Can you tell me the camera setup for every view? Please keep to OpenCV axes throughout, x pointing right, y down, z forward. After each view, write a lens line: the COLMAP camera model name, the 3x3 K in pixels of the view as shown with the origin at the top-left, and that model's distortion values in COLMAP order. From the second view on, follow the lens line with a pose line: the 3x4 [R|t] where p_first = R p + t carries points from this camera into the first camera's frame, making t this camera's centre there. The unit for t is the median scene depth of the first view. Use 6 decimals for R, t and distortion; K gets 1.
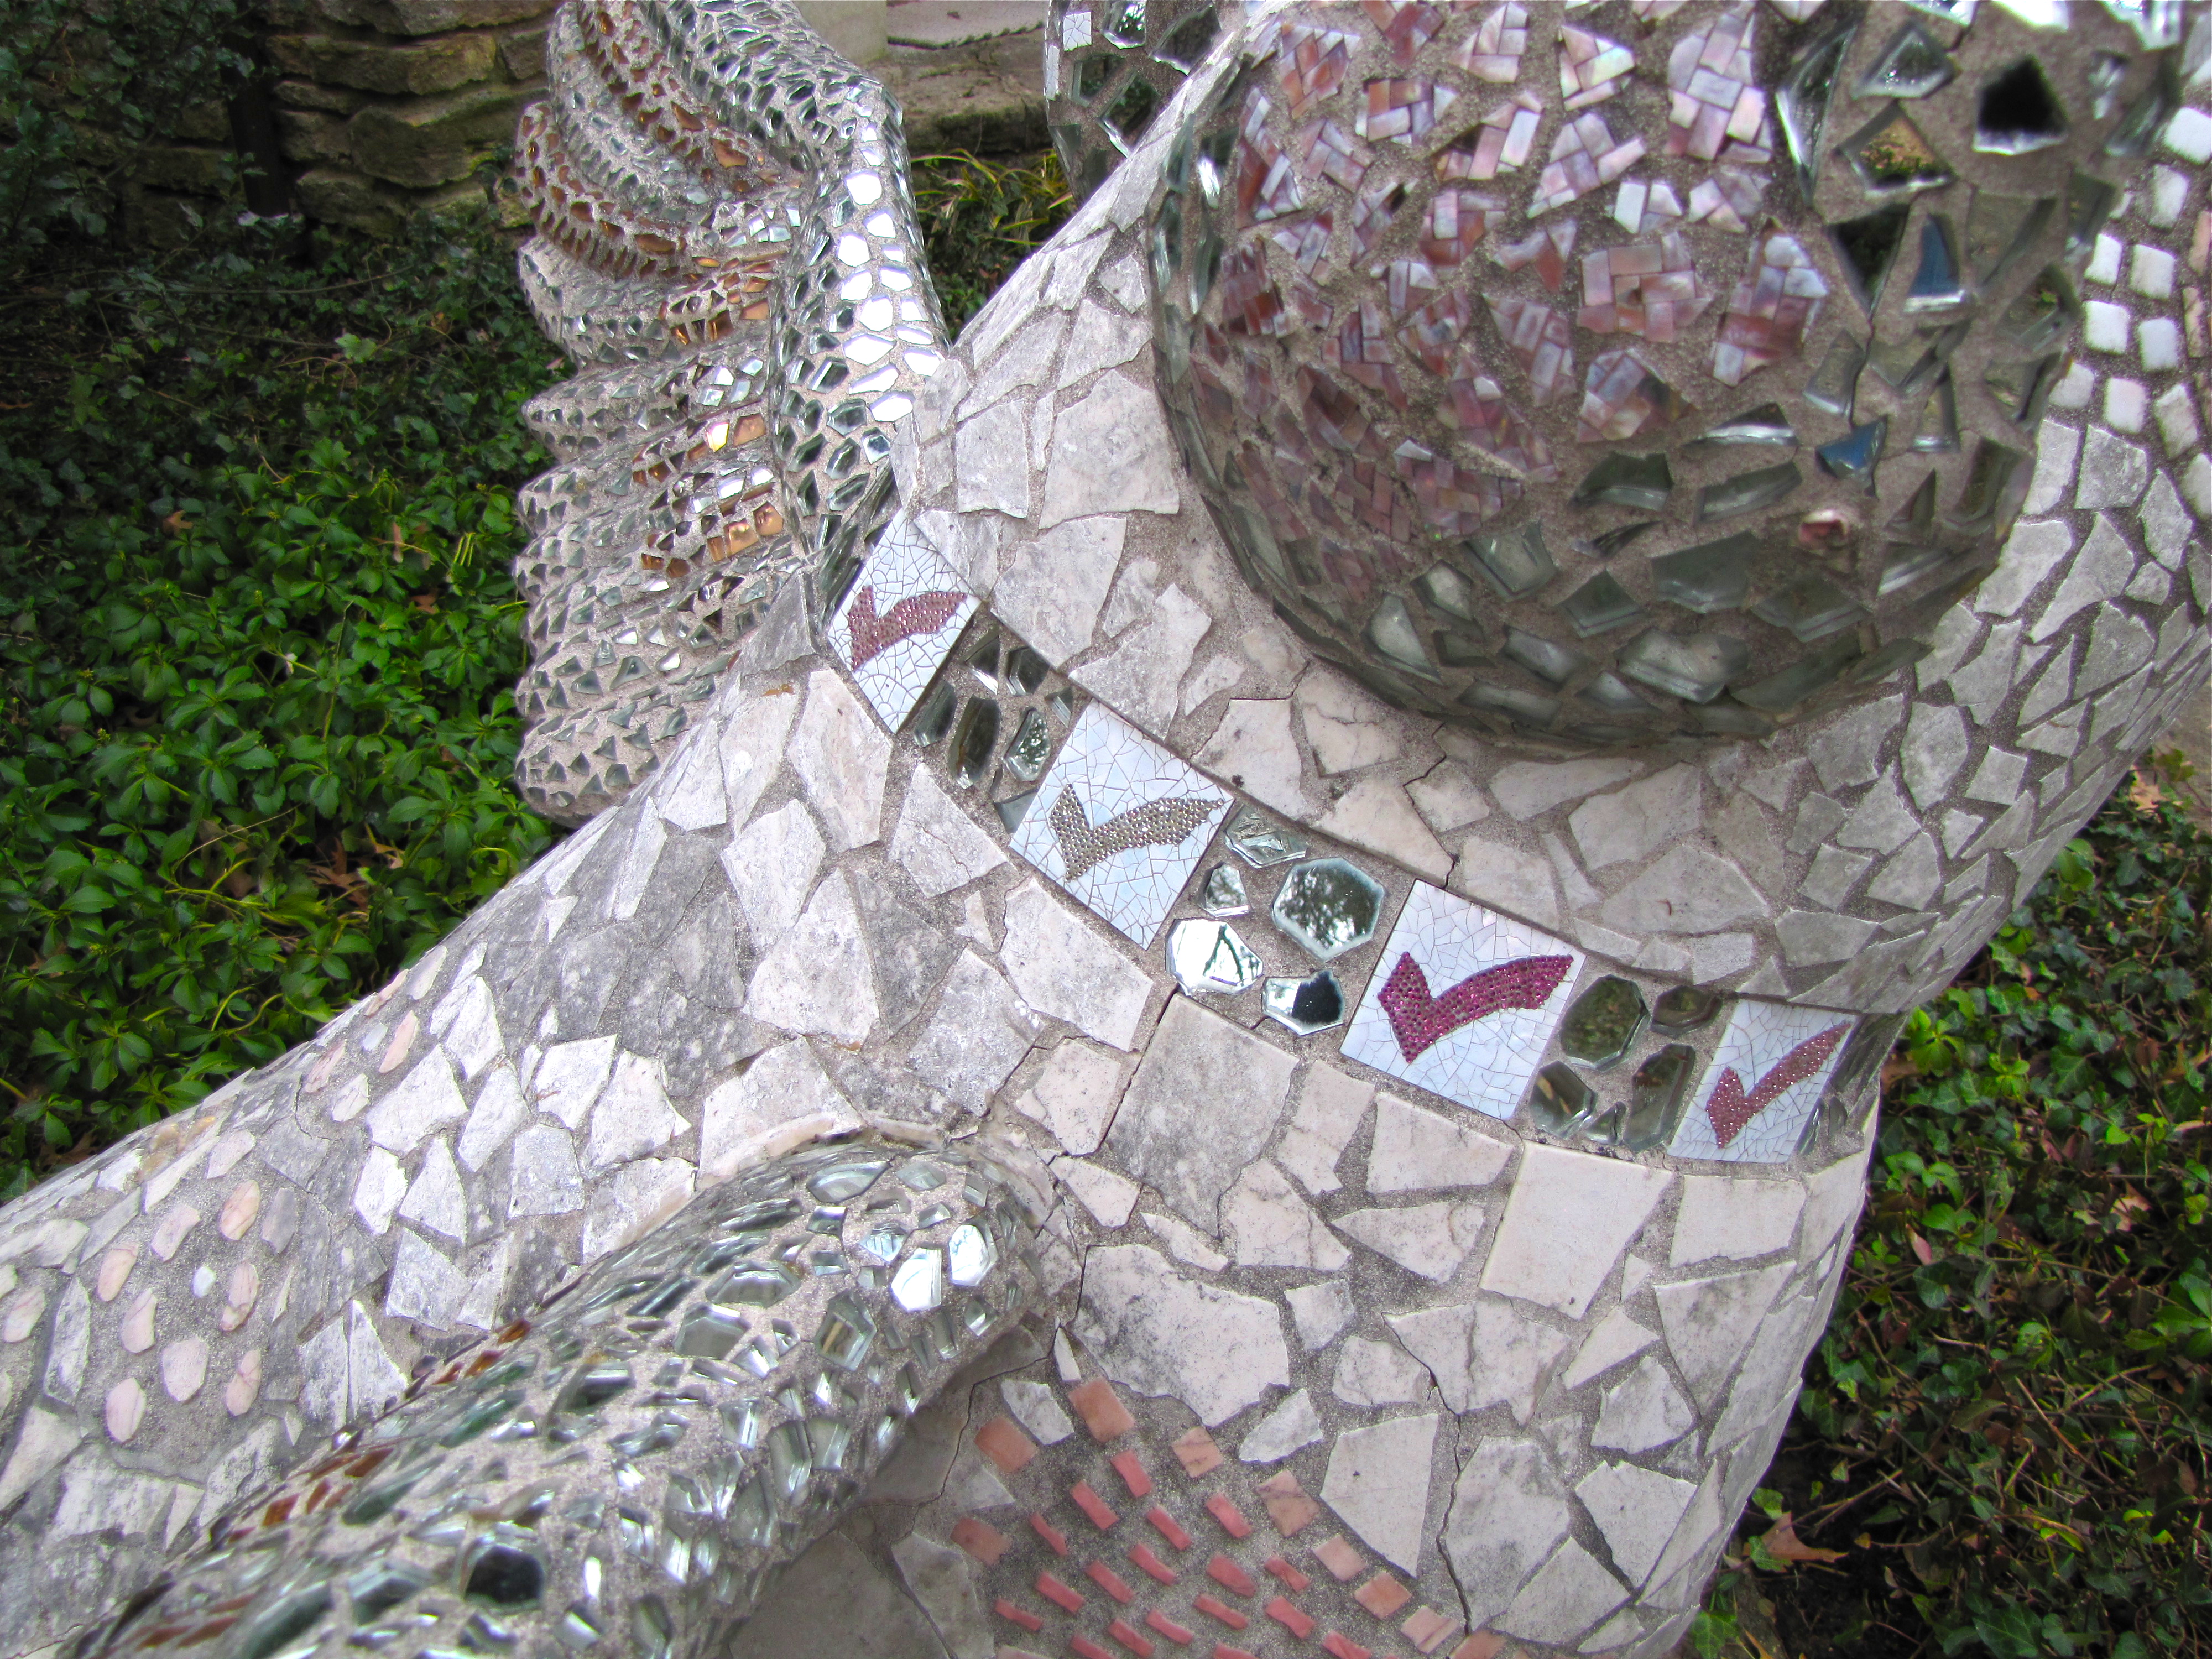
lens RADIAL K [[1821.3, 0, 1100.2], [0, 1821.3, 824.1], [0, 0, 1]] dist [-0.146121, 0.092197]
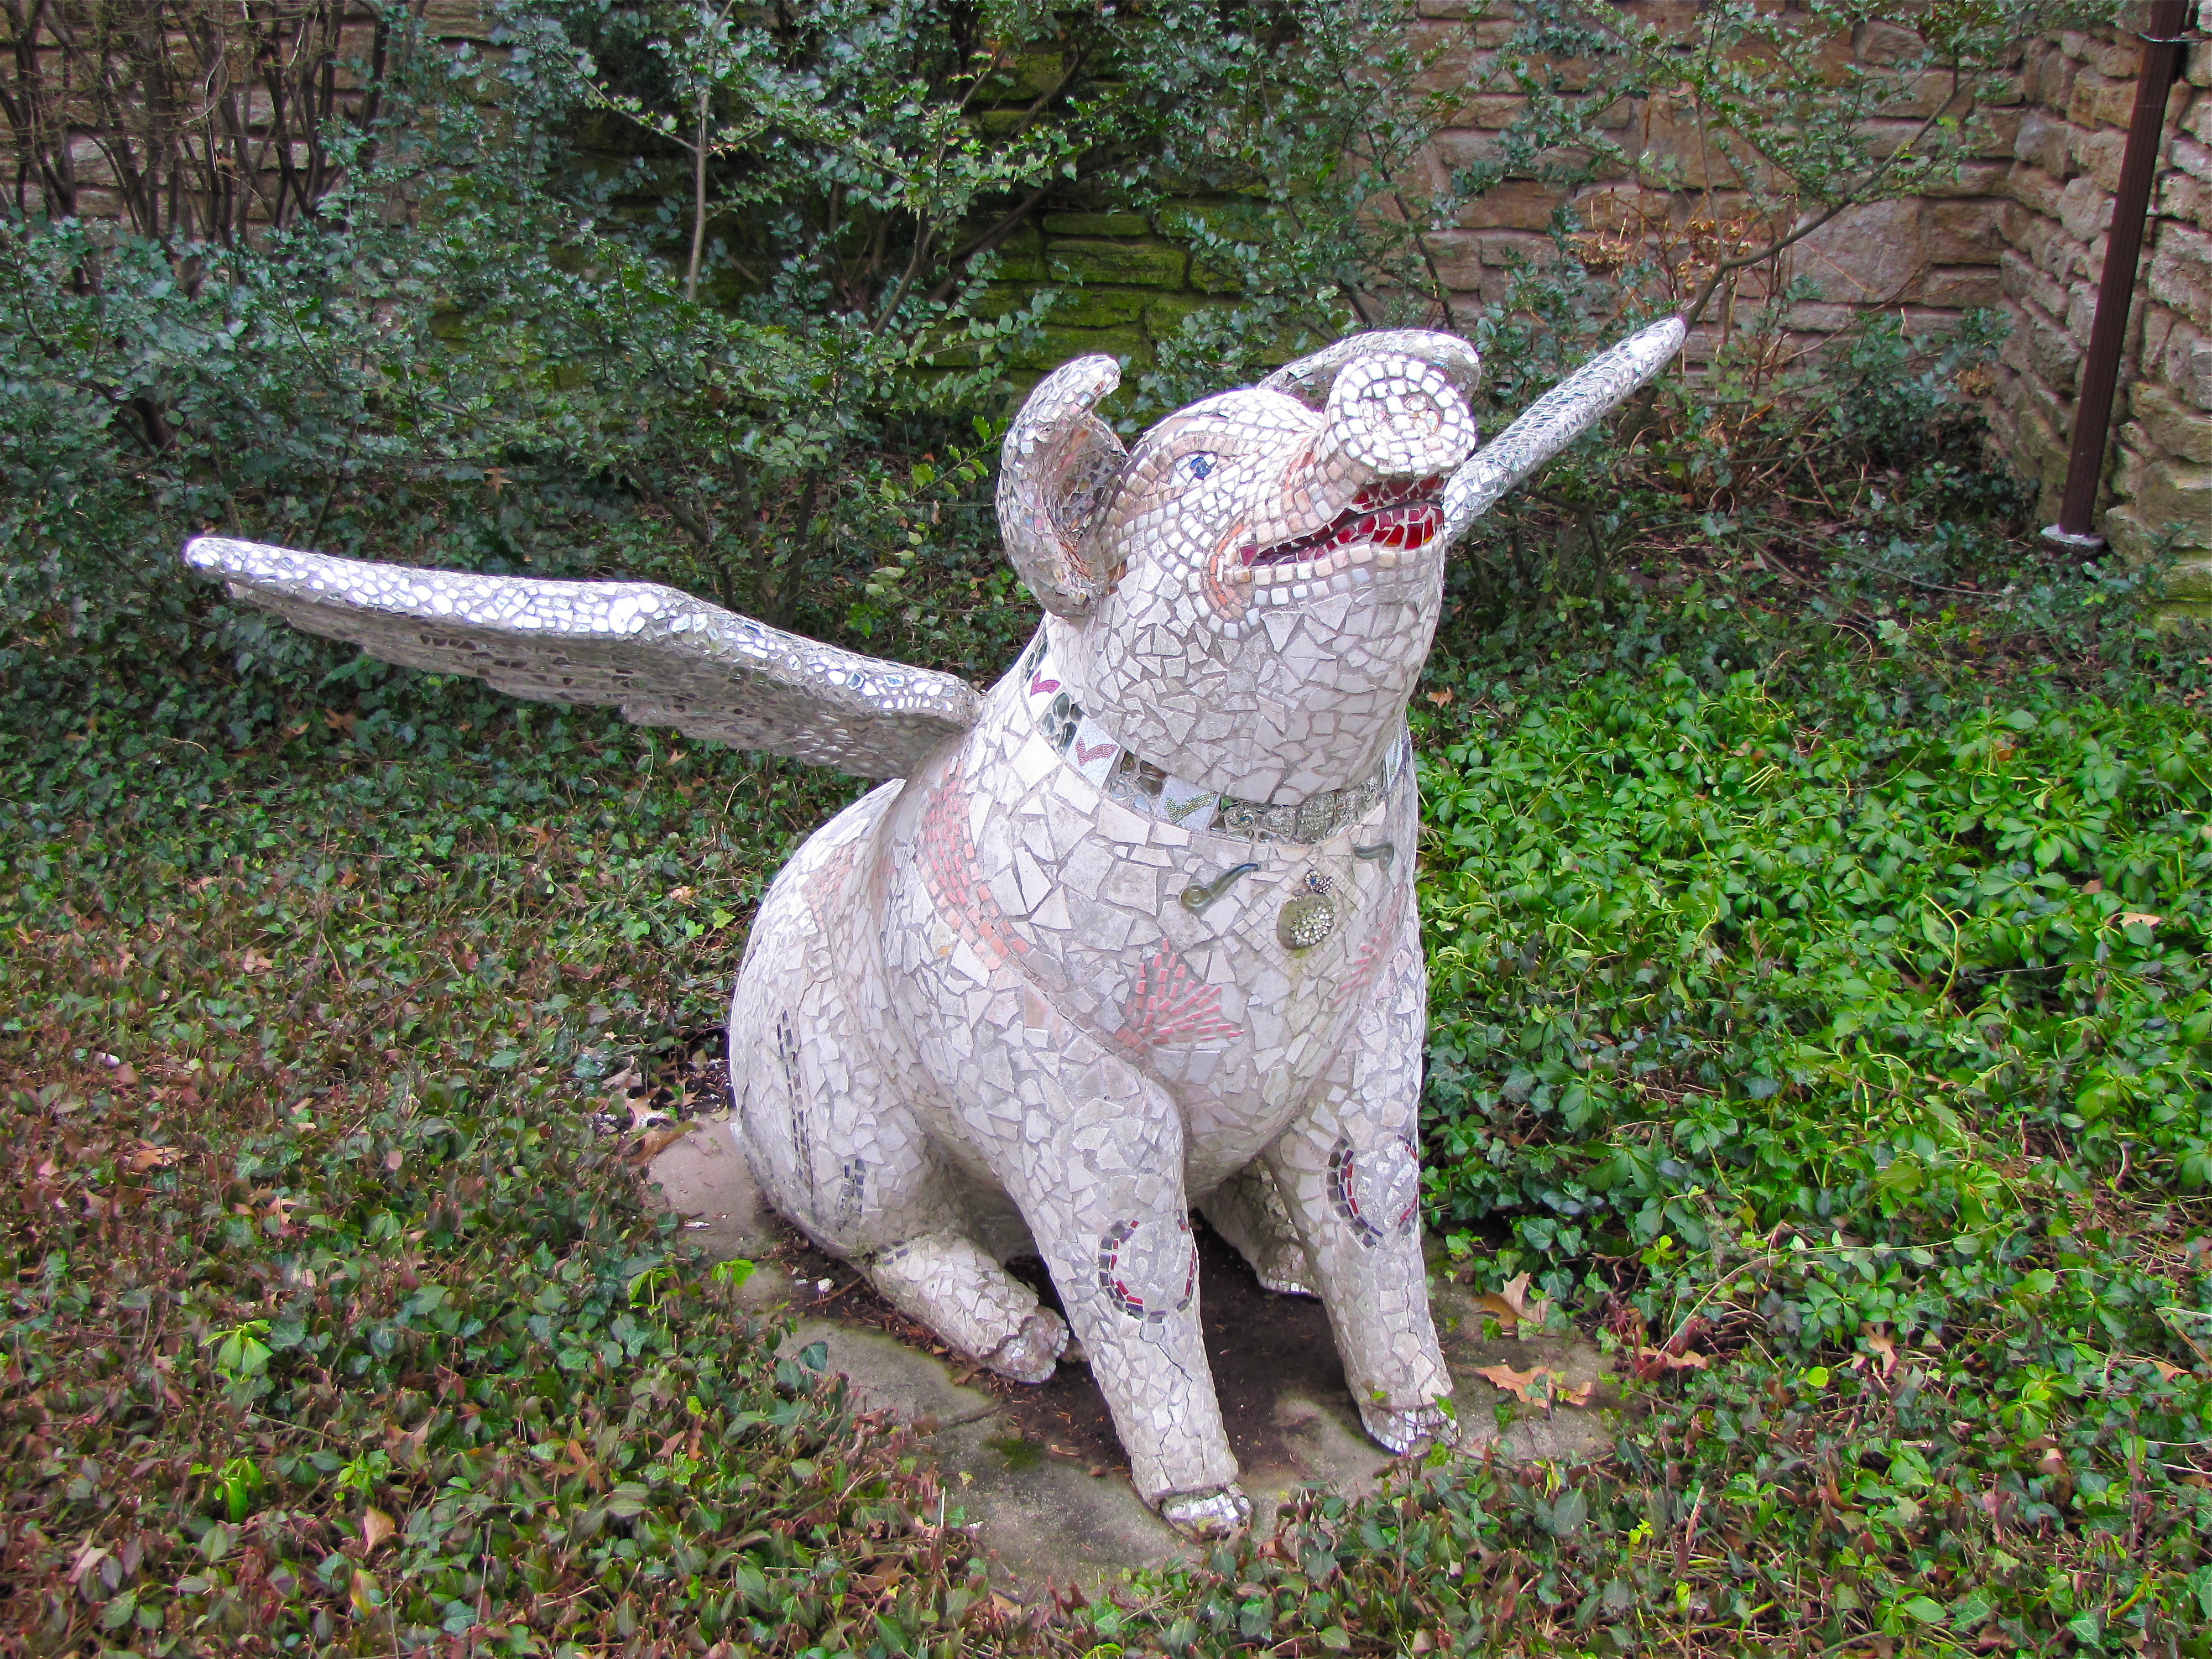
lens RADIAL K [[2502.4, 0, 1093.7], [0, 2502.4, 832.9], [0, 0, 1]] dist [-0.042912, 0.000000]
pose [[0.436923, 0.330737, -0.836488, 4.280698], [-0.499454, 0.862621, 0.080190, -0.094297], [0.748094, 0.382750, 0.542087, -1.430932]]
